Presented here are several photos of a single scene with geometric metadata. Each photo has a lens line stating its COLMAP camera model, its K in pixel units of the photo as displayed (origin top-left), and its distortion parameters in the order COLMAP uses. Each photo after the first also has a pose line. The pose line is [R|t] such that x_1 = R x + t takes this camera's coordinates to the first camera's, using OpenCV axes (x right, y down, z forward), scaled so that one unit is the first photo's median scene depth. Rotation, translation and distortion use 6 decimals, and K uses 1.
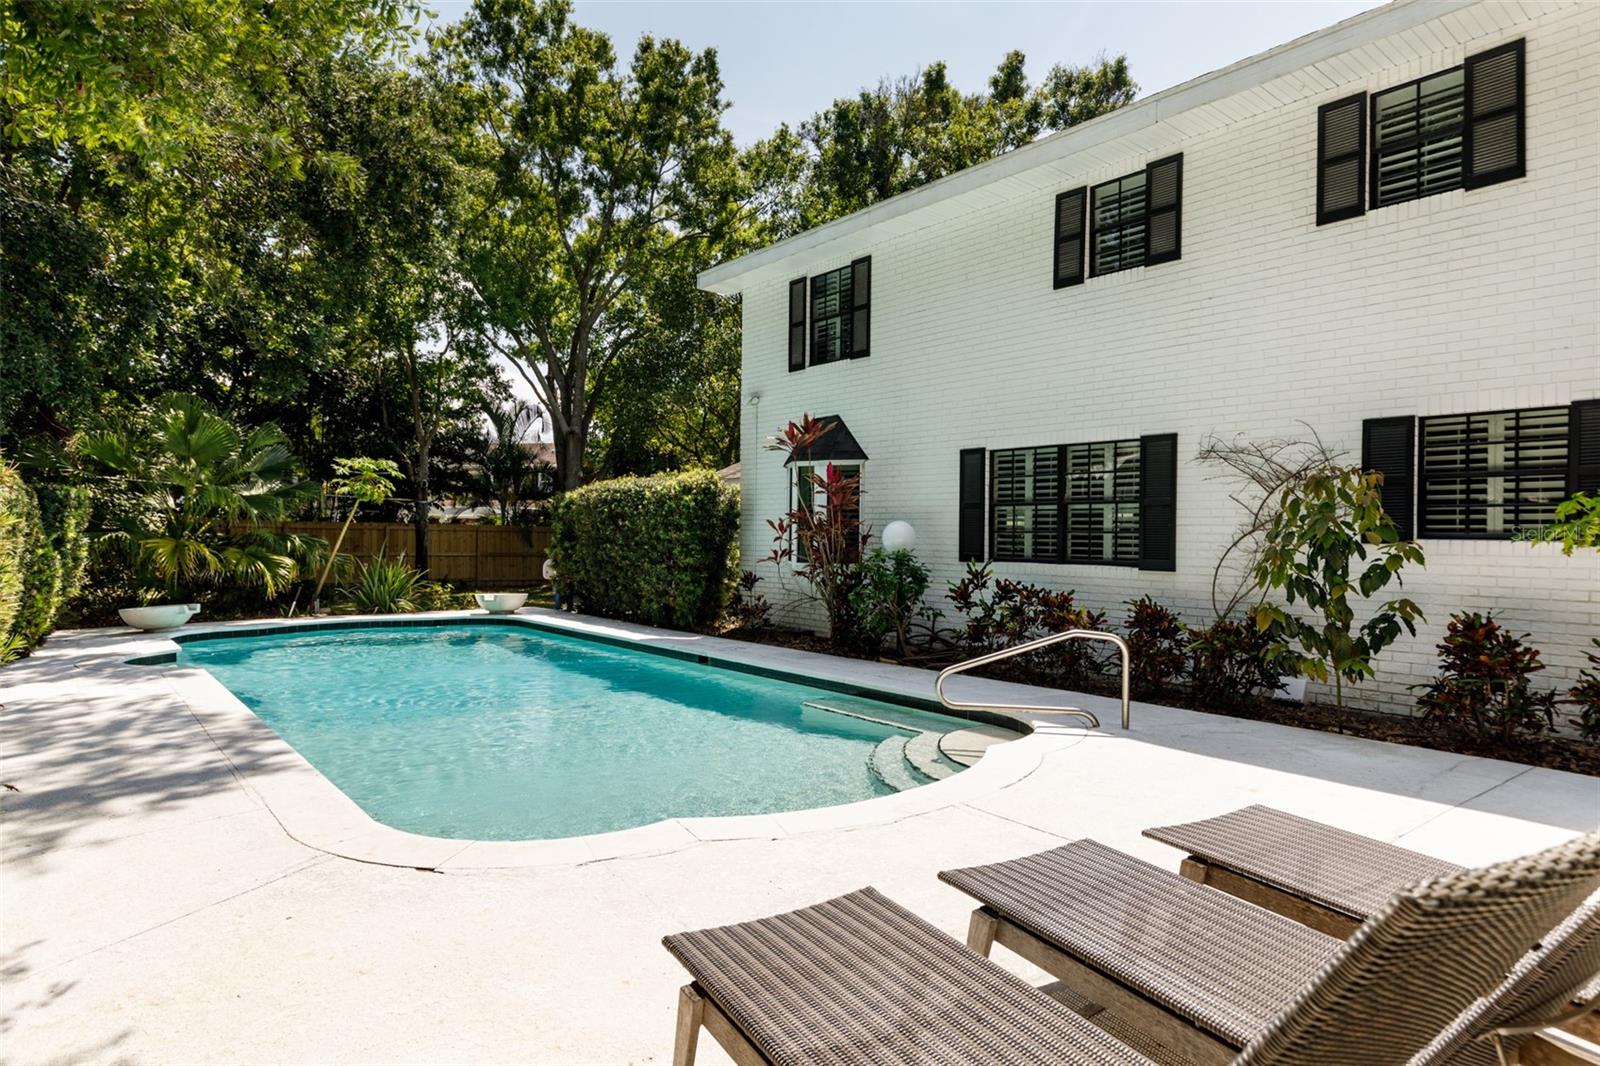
lens RADIAL K [[881.6, 0, 809.1], [0, 881.6, 532.1], [0, 0, 1]] dist [0.004080, 0.000385]
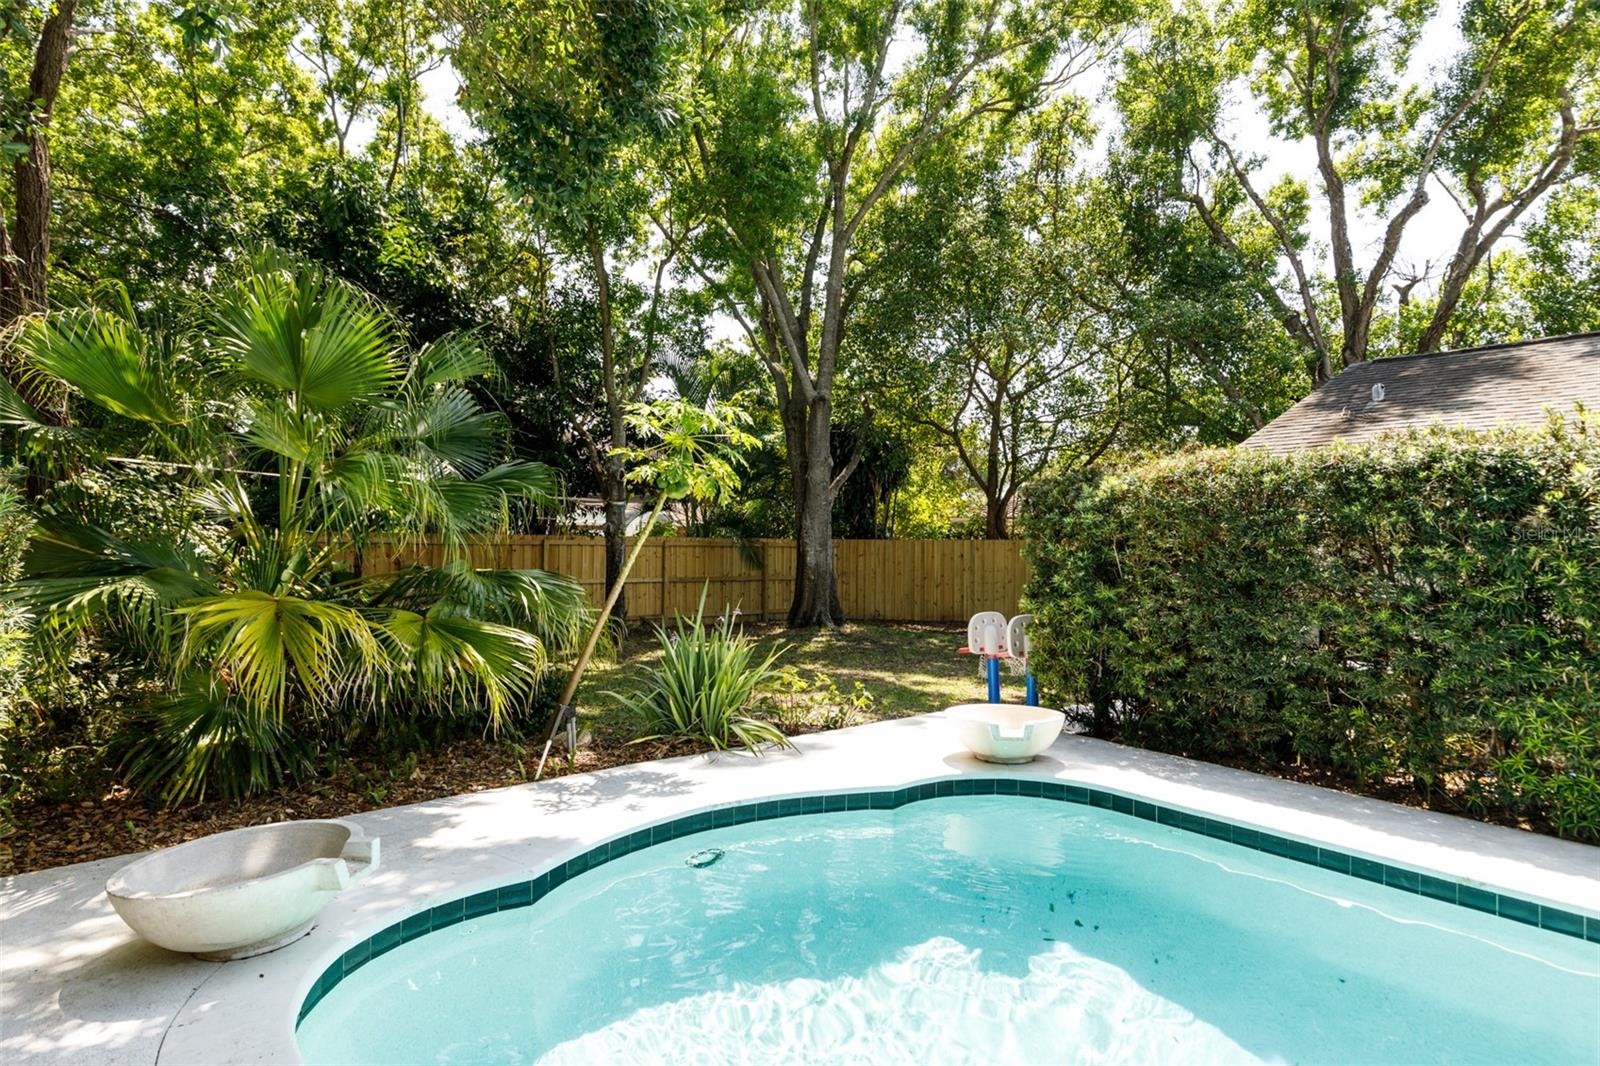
lens RADIAL K [[881.6, 0, 801.1], [0, 881.6, 534.1], [0, 0, 1]] dist [0.004080, 0.000385]
pose [[0.999397, 0.001575, -0.034685, -0.490885], [-0.001796, 0.999978, -0.006340, -0.016969], [0.034674, 0.006399, 0.999378, 0.645788]]
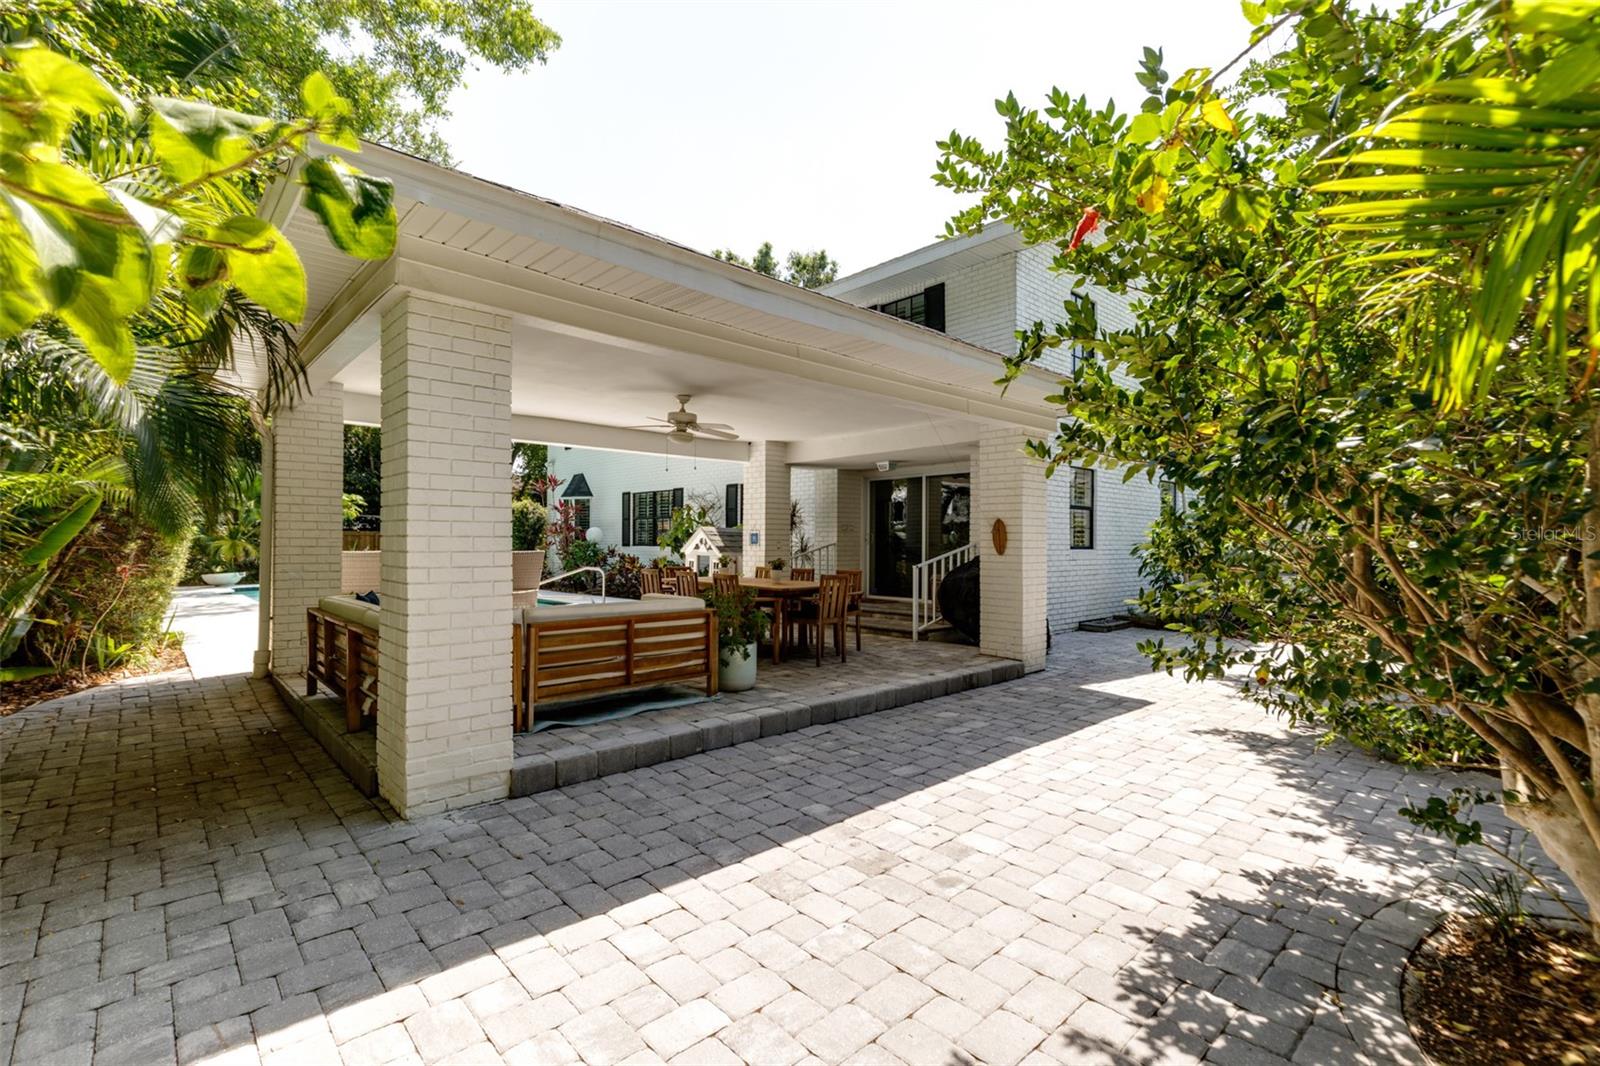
lens RADIAL K [[702.6, 0, 800.5], [0, 702.6, 522.3], [0, 0, 1]] dist [-0.011920, 0.000218]
pose [[0.997770, -0.007741, 0.066299, 0.368114], [0.009311, 0.999683, -0.023402, 0.015182], [-0.066096, 0.023967, 0.997525, -0.526689]]
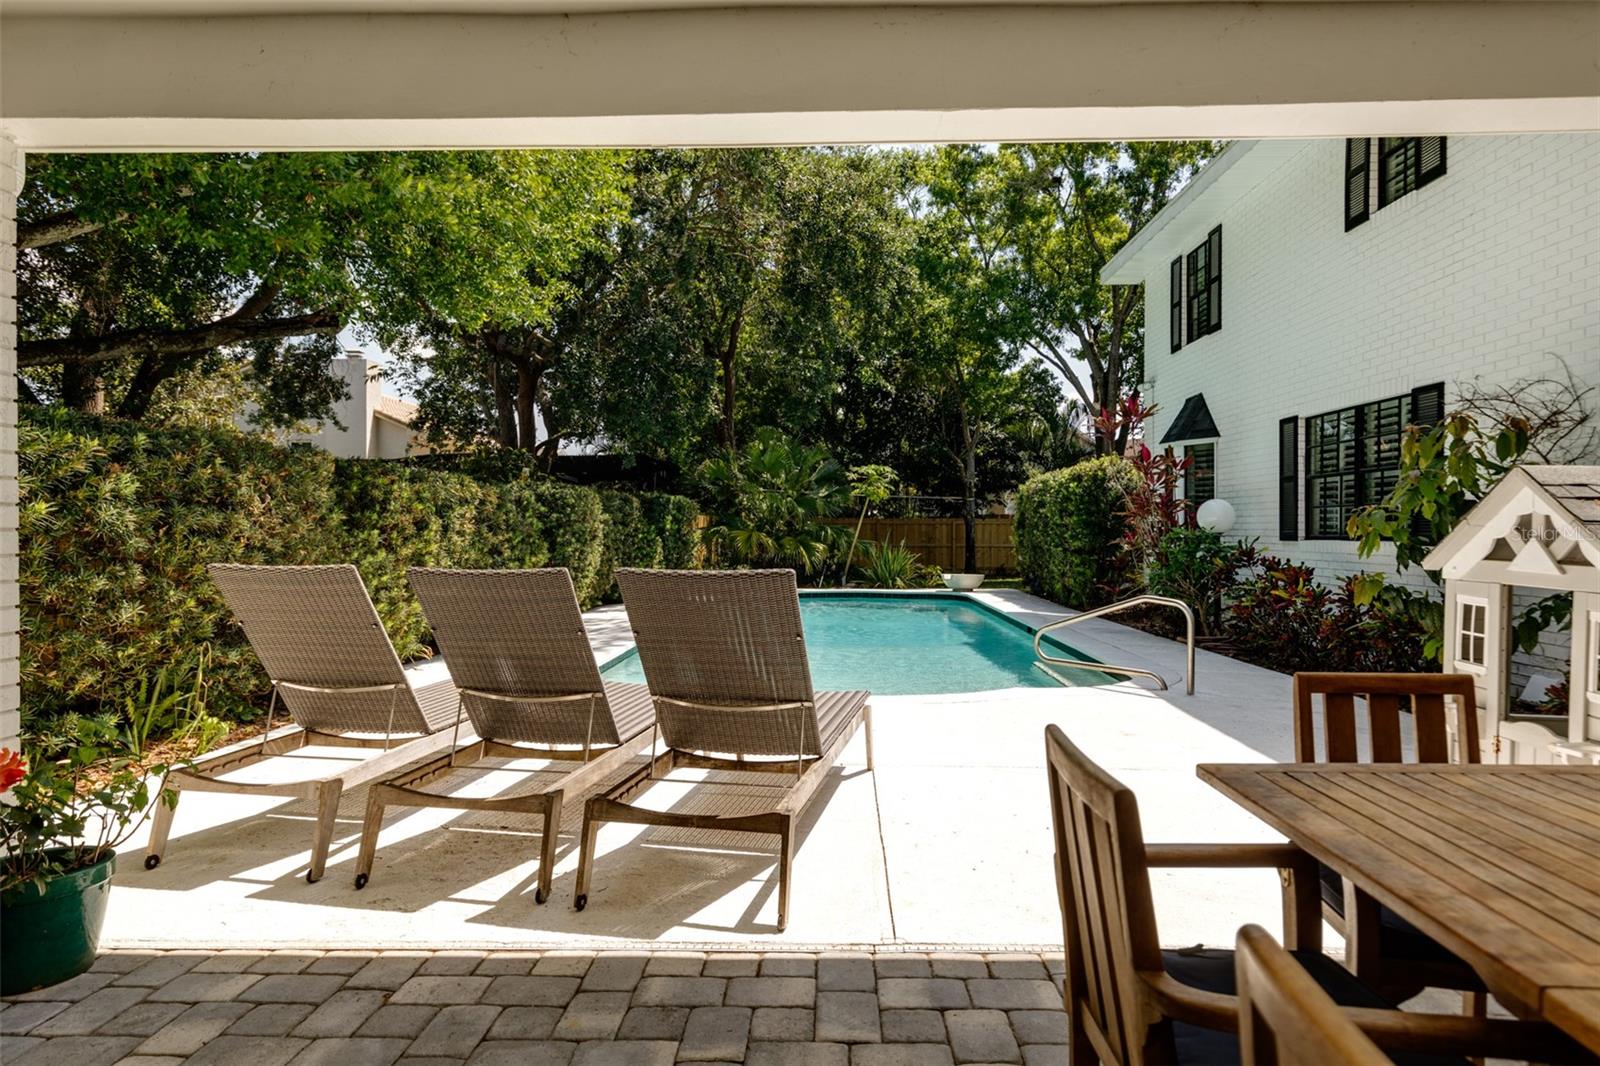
lens RADIAL K [[899.3, 0, 812.5], [0, 899.3, 530.4], [0, 0, 1]] dist [0.005951, 0.000006]
pose [[0.751829, -0.011907, -0.659251, 0.324554], [0.011502, 0.999922, -0.004943, 0.016923], [0.659258, -0.003866, 0.751907, -0.028883]]
